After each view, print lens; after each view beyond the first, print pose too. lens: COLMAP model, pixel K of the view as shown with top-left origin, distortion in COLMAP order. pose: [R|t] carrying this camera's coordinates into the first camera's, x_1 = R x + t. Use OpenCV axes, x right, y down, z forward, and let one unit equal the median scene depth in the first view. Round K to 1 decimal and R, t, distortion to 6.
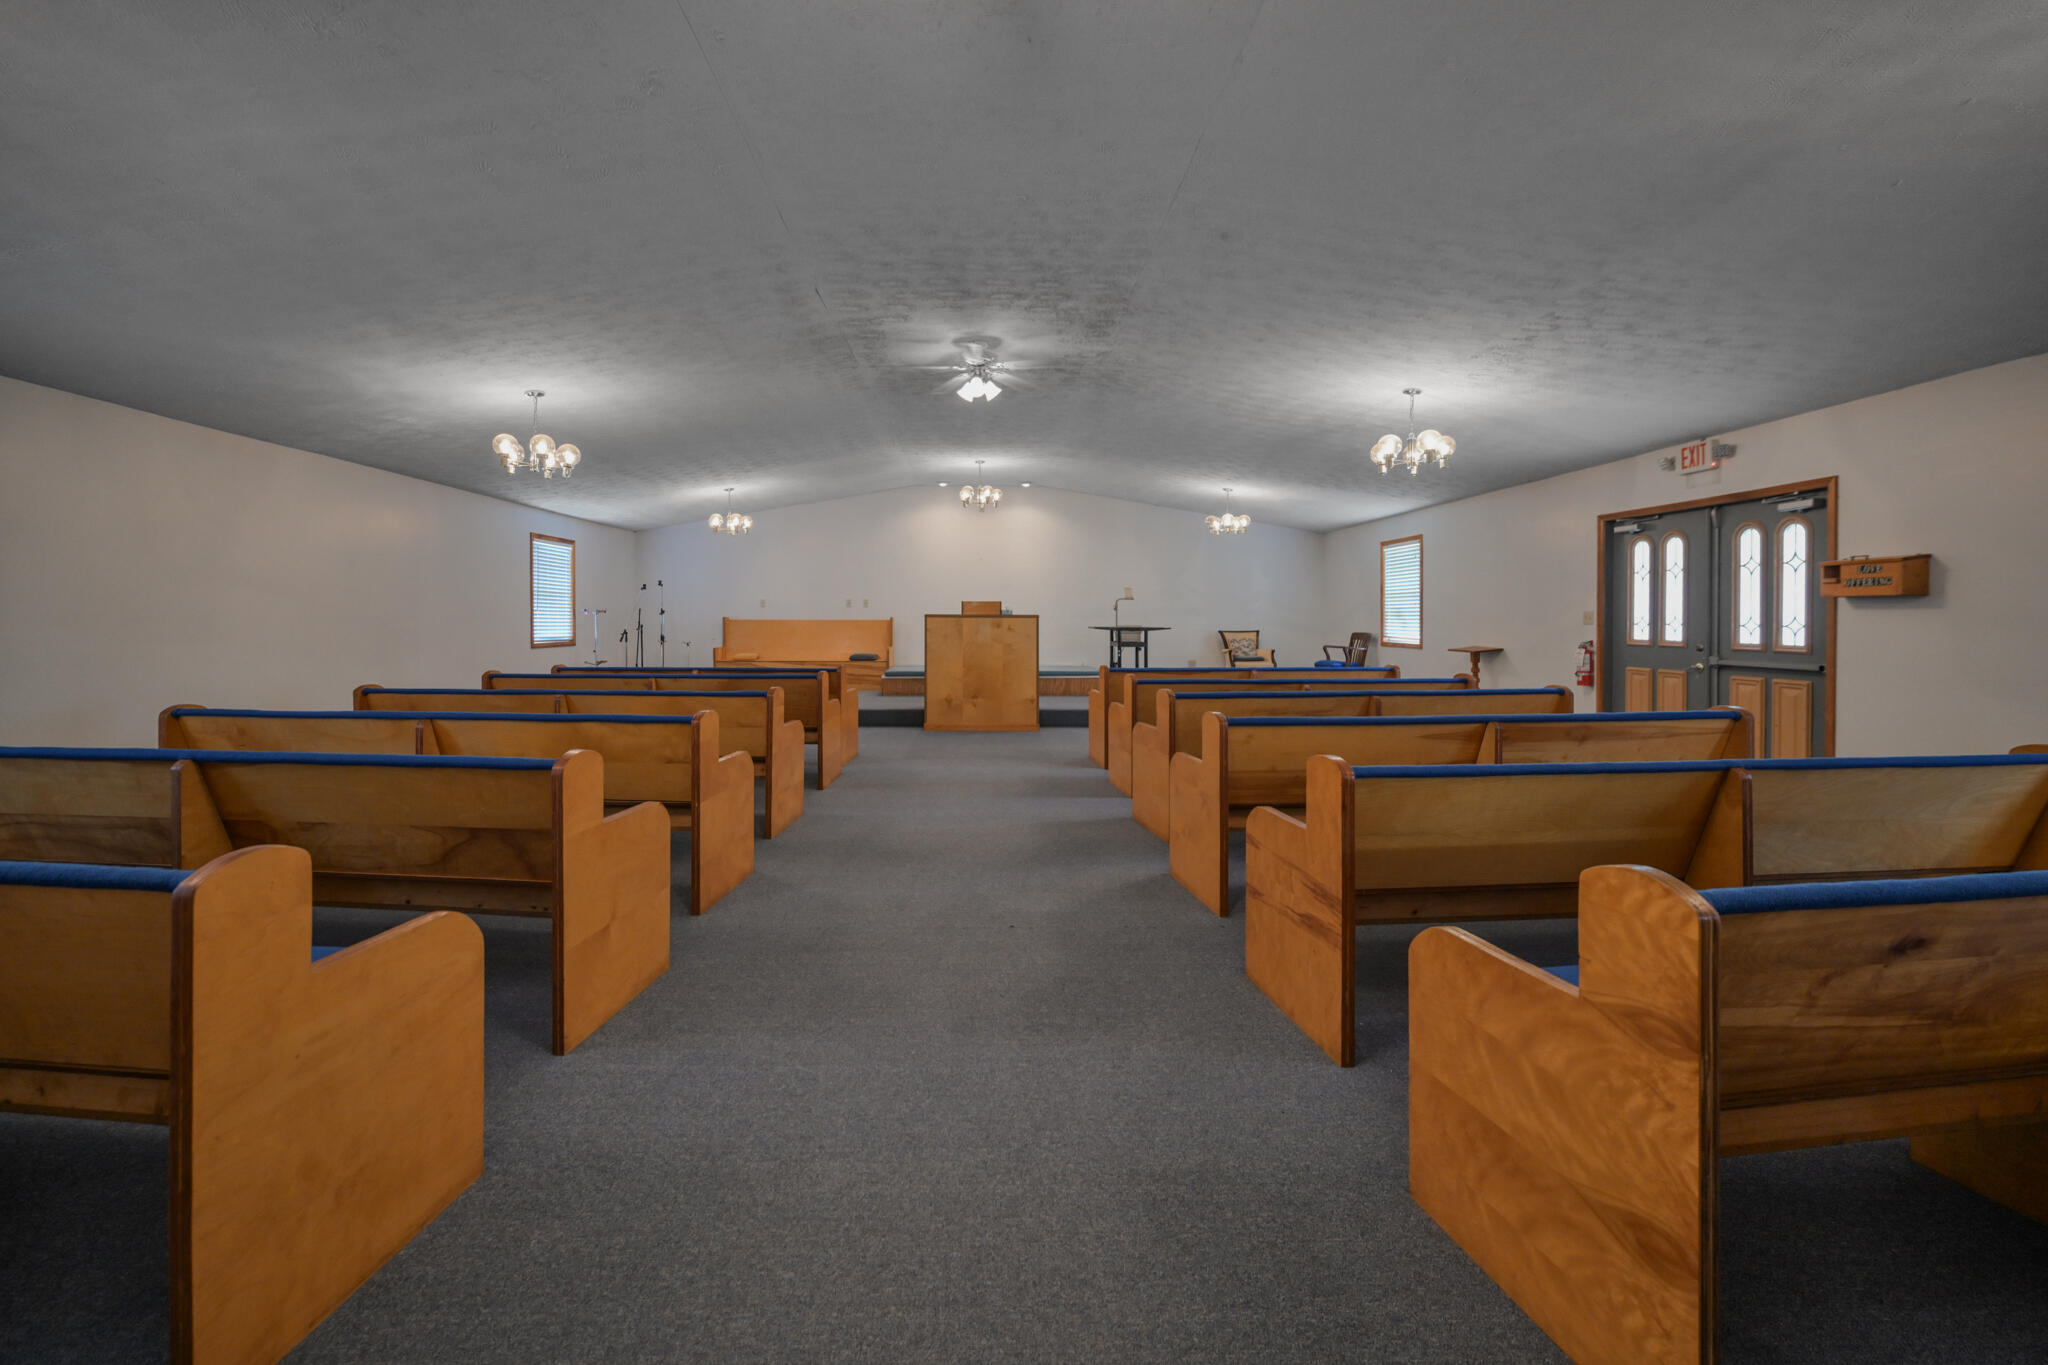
lens RADIAL K [[815.4, 0, 936.9], [0, 815.4, 665.9], [0, 0, 1]] dist [-0.000416, -0.000036]
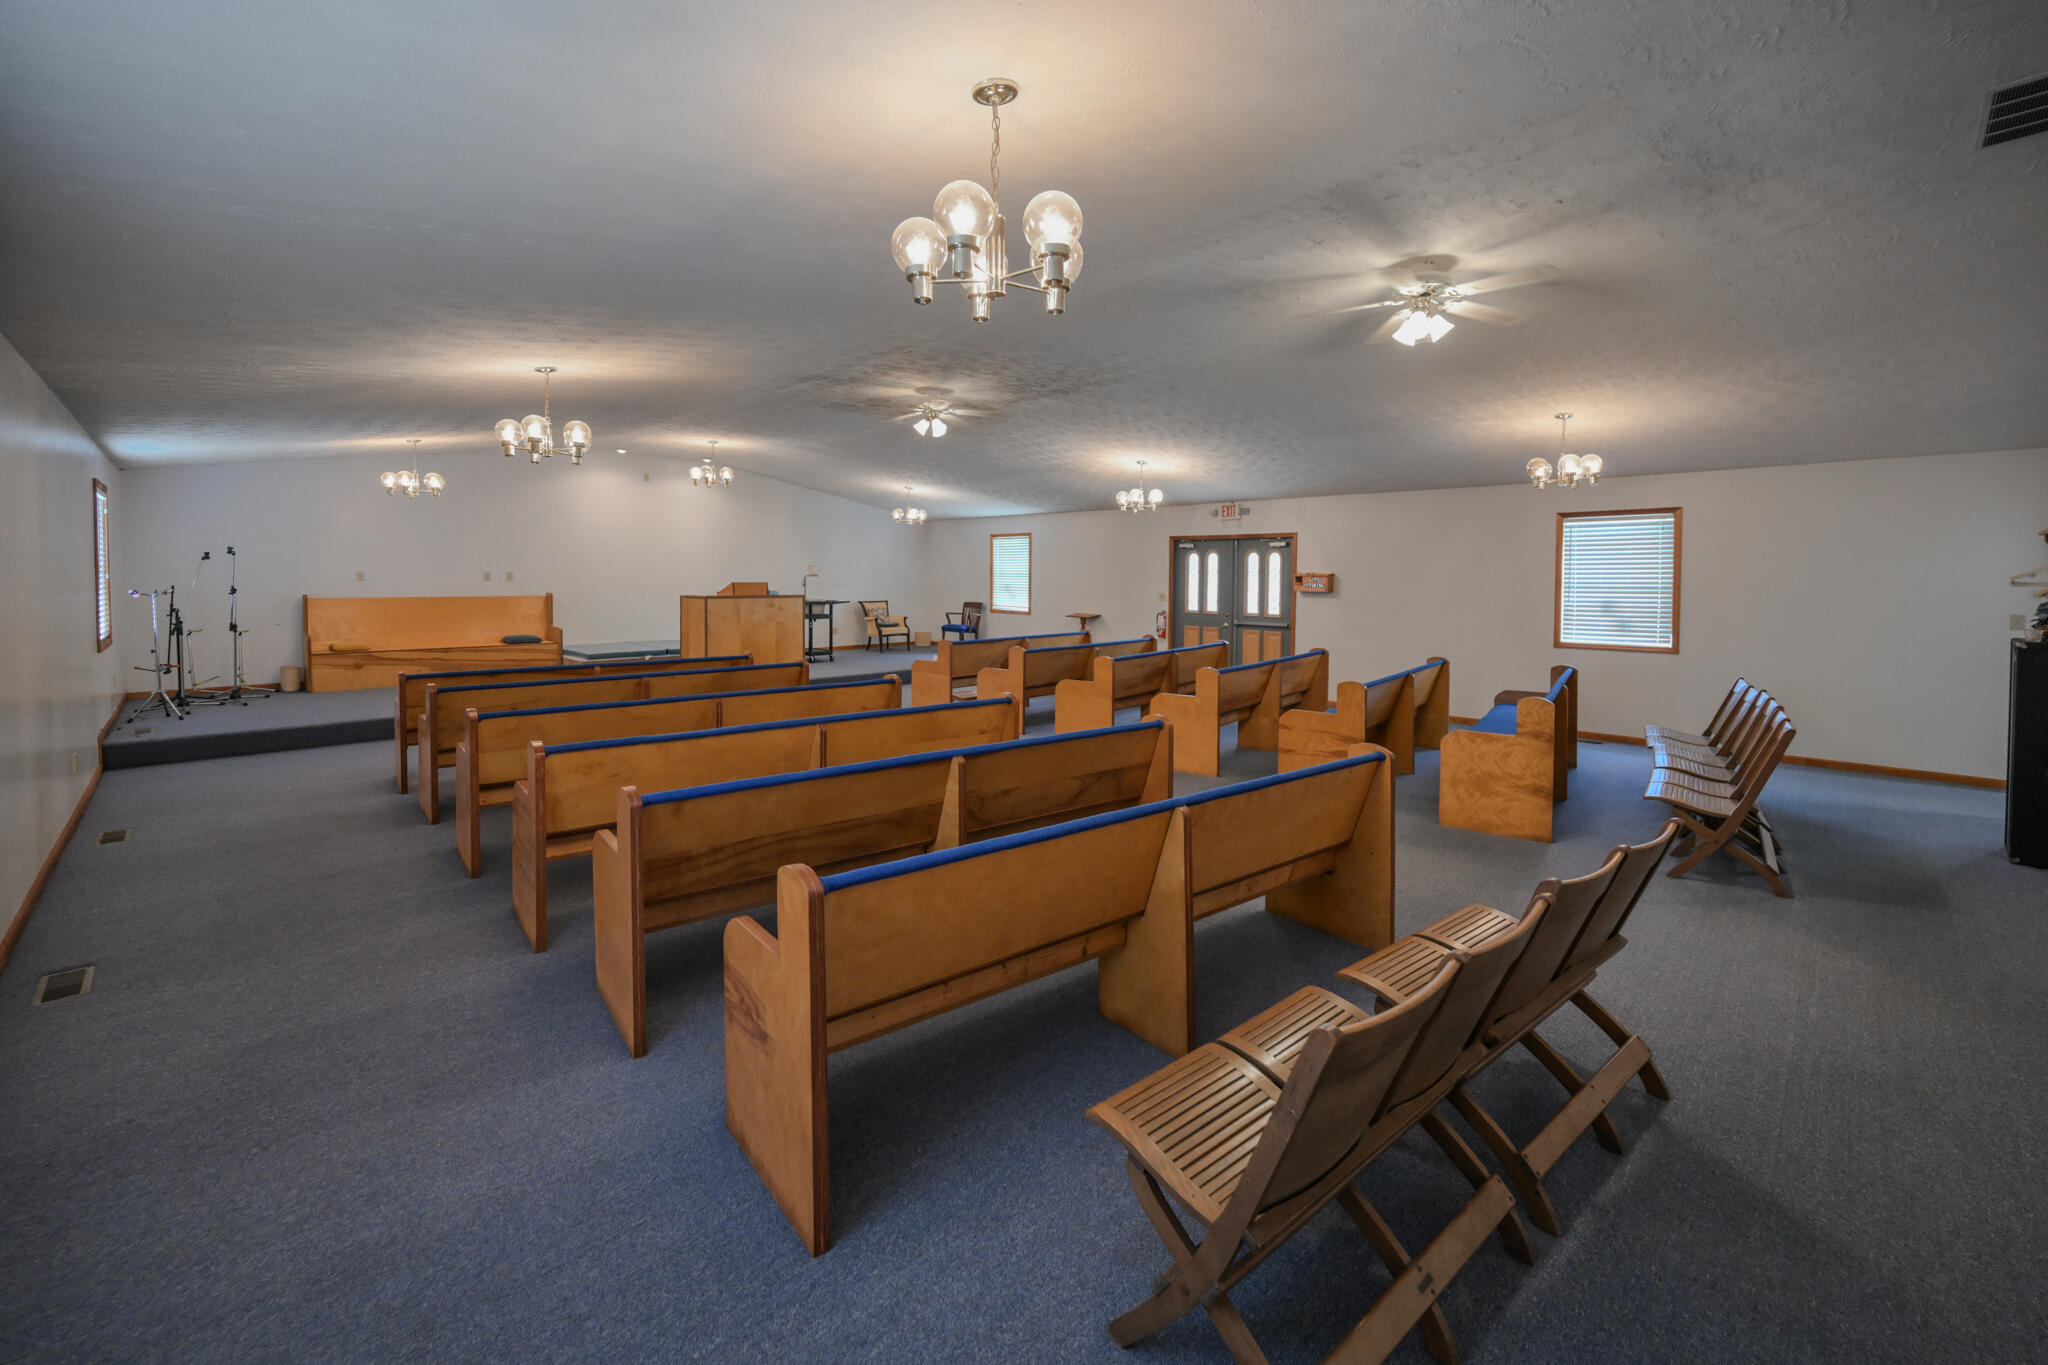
lens RADIAL K [[815.4, 0, 1025.2], [0, 815.4, 681.1], [0, 0, 1]] dist [-0.000416, -0.000036]
pose [[0.720782, -0.084378, 0.688007, -0.680830], [0.035358, 0.995747, 0.085077, -0.047021], [-0.692259, -0.036996, 0.720700, -0.020031]]
